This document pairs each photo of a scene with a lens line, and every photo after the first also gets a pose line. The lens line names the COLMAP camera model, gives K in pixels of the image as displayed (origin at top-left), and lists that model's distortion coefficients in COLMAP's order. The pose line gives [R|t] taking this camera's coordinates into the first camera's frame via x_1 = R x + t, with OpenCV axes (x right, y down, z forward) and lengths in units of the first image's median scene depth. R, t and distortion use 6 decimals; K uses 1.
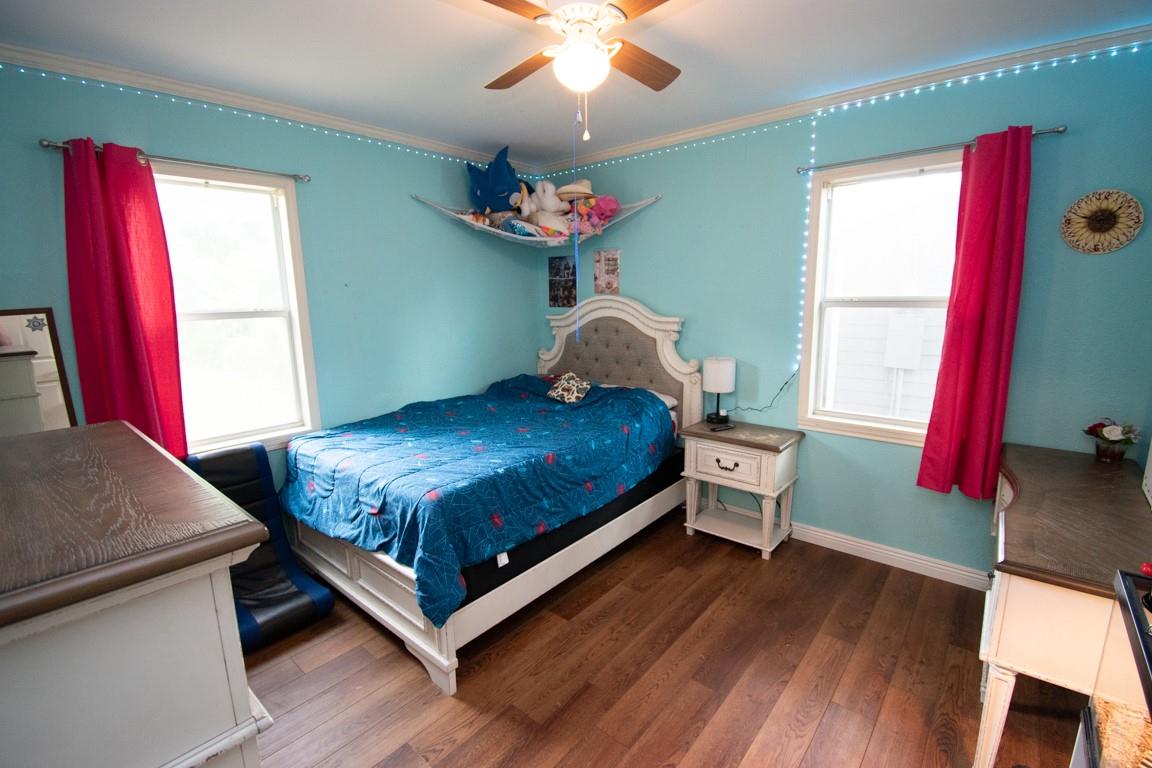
lens RADIAL K [[508.5, 0, 578.8], [0, 508.5, 381.8], [0, 0, 1]] dist [0.020887, -0.025943]
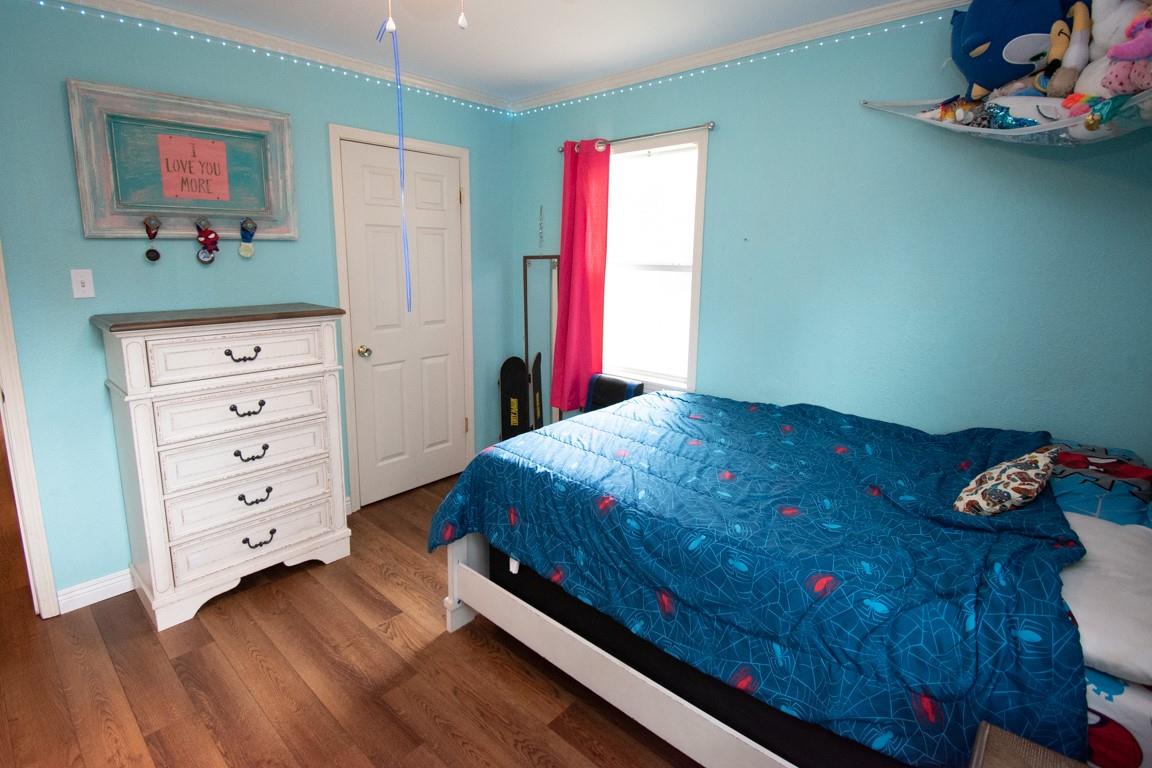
lens RADIAL K [[559.8, 0, 553.2], [0, 559.8, 342.1], [0, 0, 1]] dist [-0.002049, -0.000587]
pose [[-0.048854, 0.174882, -0.983377, 0.543586], [-0.177399, 0.967379, 0.180850, -0.147534], [0.982926, 0.183286, -0.016236, 0.794383]]
